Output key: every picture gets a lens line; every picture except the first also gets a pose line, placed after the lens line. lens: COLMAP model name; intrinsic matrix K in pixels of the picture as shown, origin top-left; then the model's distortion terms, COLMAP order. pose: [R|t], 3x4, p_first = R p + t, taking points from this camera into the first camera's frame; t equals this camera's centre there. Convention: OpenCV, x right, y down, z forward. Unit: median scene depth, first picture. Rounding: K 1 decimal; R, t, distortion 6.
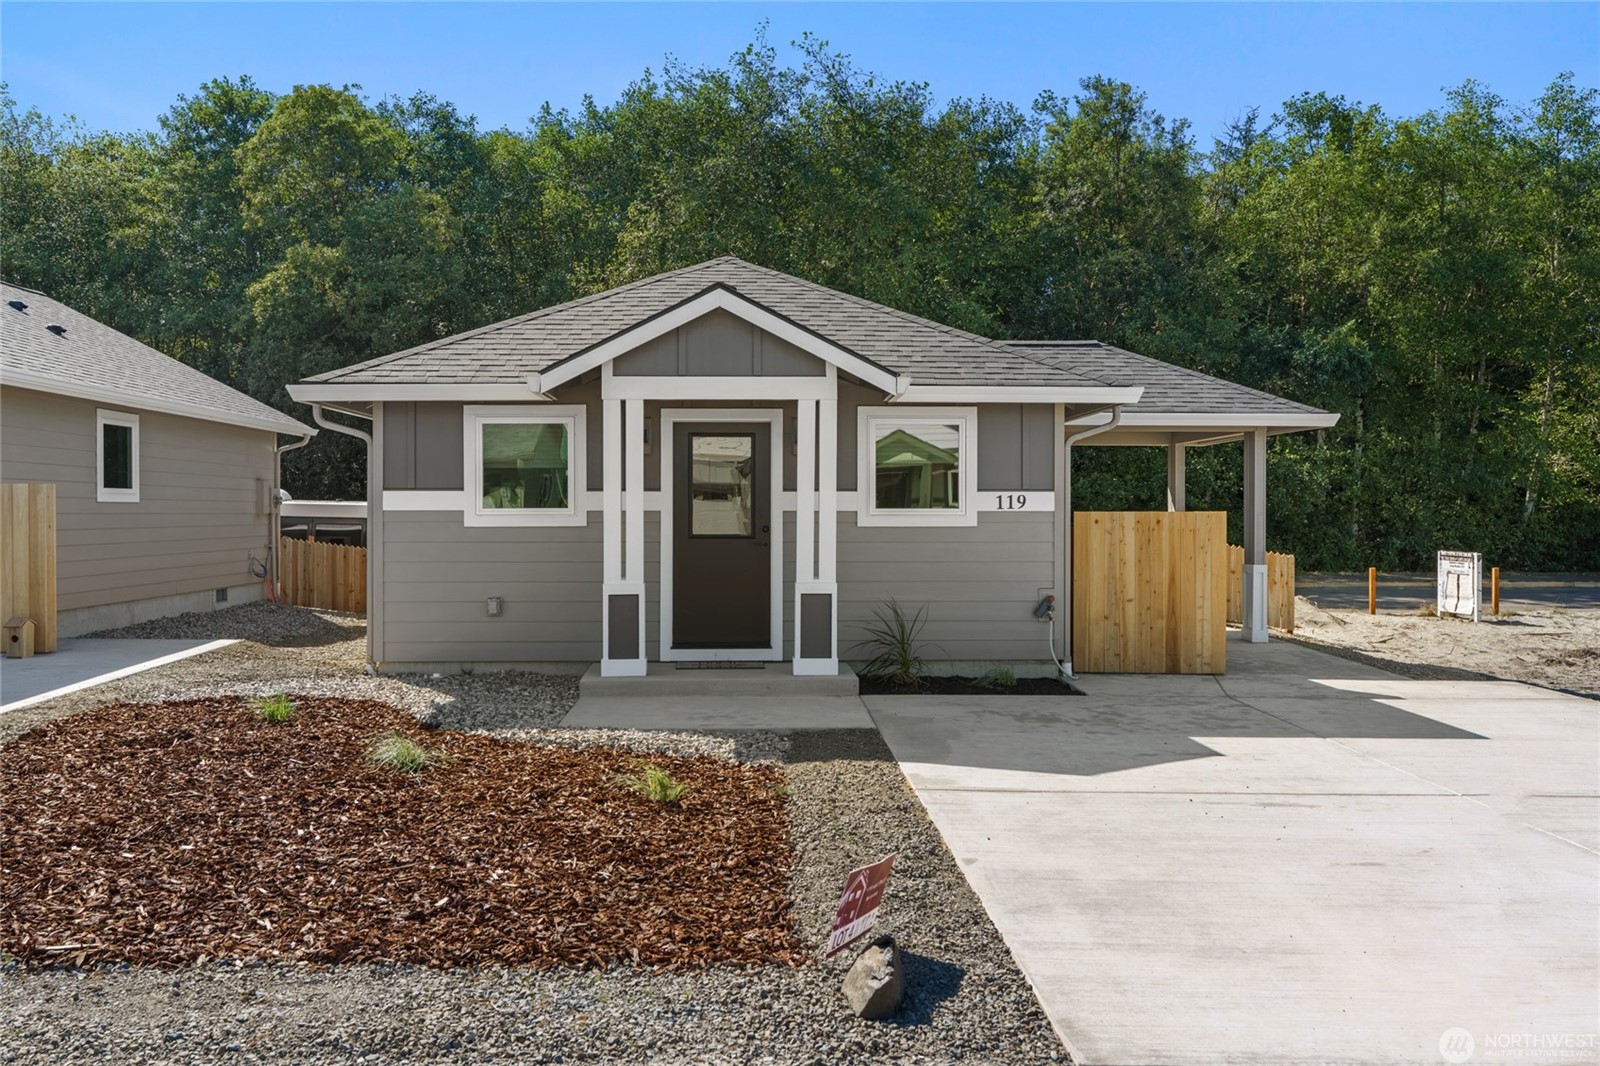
lens RADIAL K [[1384.2, 0, 817.7], [0, 1384.2, 529.2], [0, 0, 1]] dist [-0.006322, -0.003730]
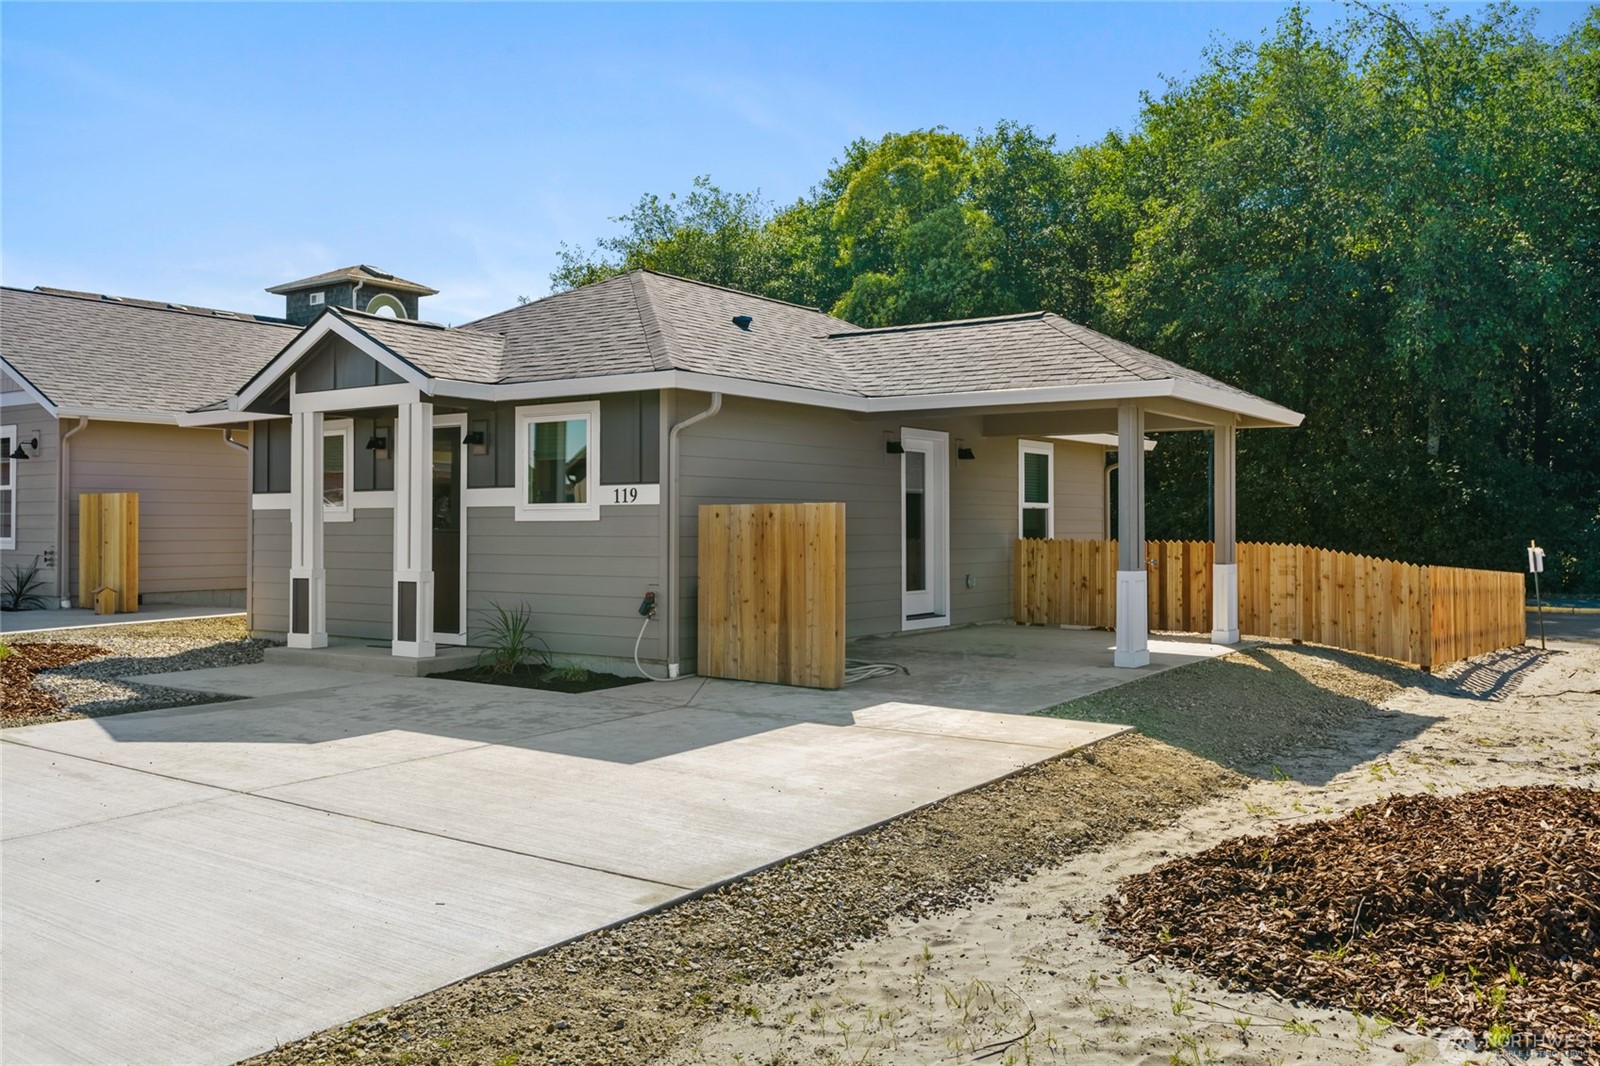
lens RADIAL K [[1384.2, 0, 817.7], [0, 1384.2, 529.2], [0, 0, 1]] dist [-0.006322, -0.003730]
pose [[0.789582, -0.000303, -0.613644, 0.845665], [-0.006872, 0.999933, -0.009337, 0.012354], [0.613606, 0.011589, 0.789527, 0.313006]]
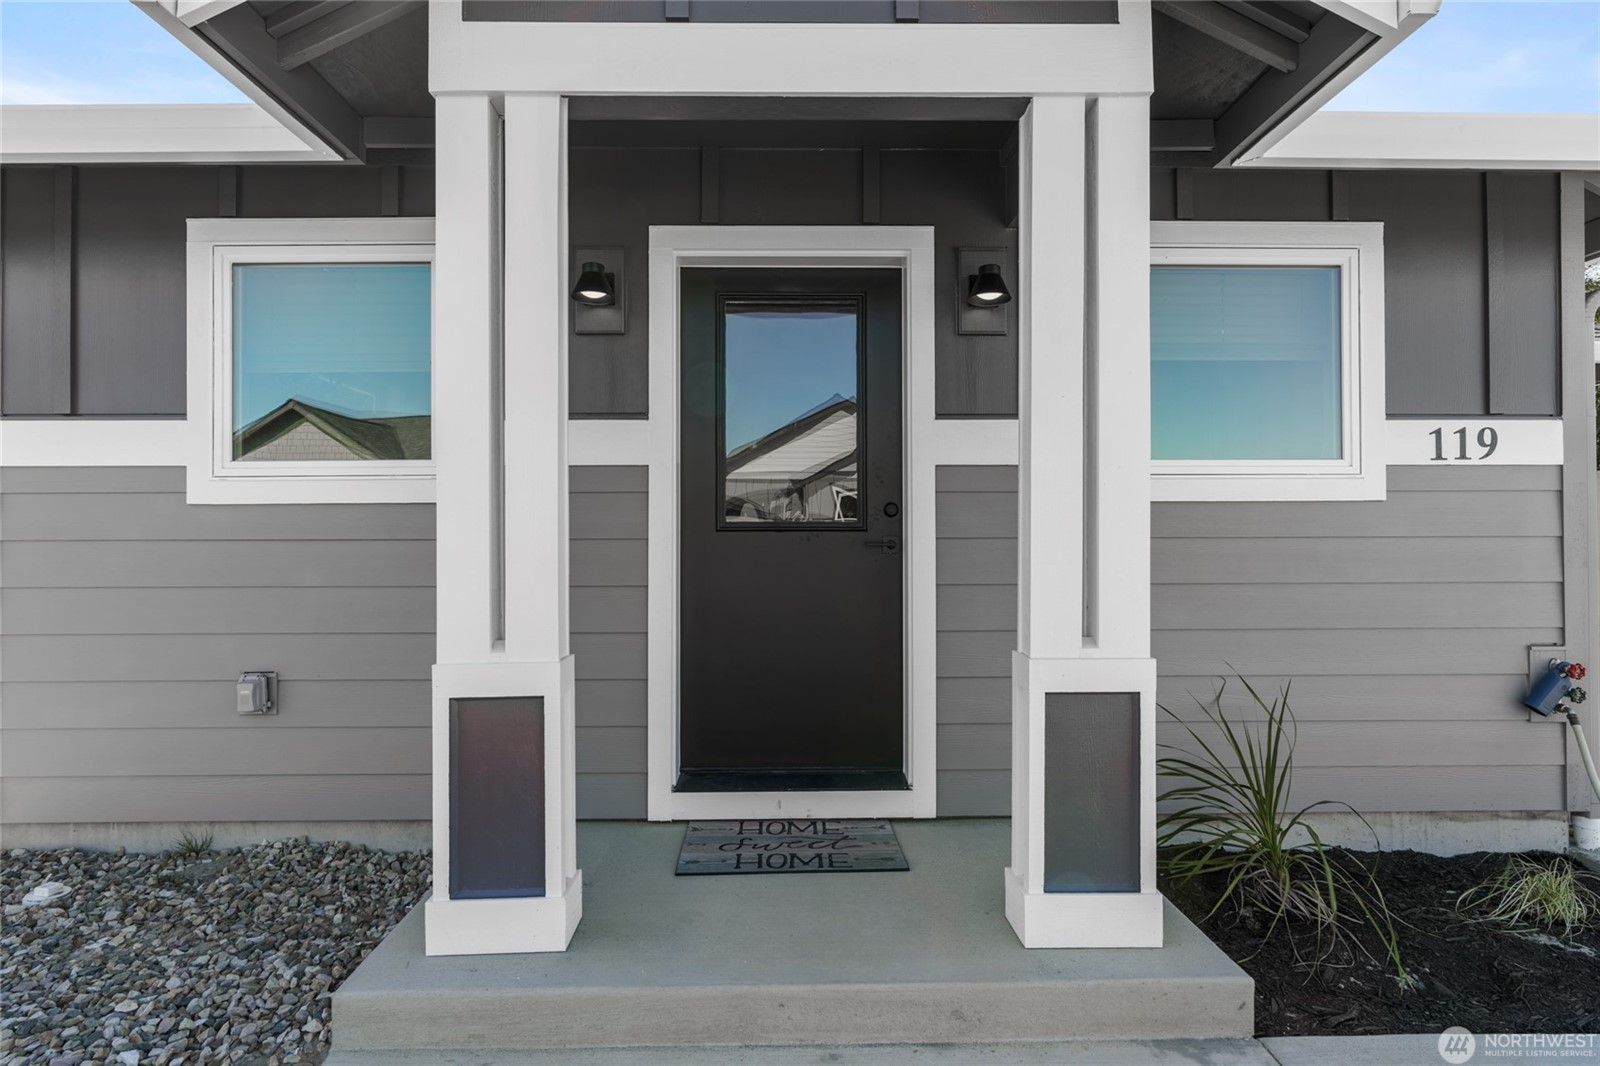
lens RADIAL K [[840.0, 0, 800.0], [0, 840.0, 533.0], [0, 0, 1]] dist [-0.002181, -0.000394]
pose [[0.999376, -0.004546, -0.035015, -0.056962], [0.003844, 0.999791, -0.020087, 0.012490], [0.035099, 0.019940, 0.999185, 0.733482]]
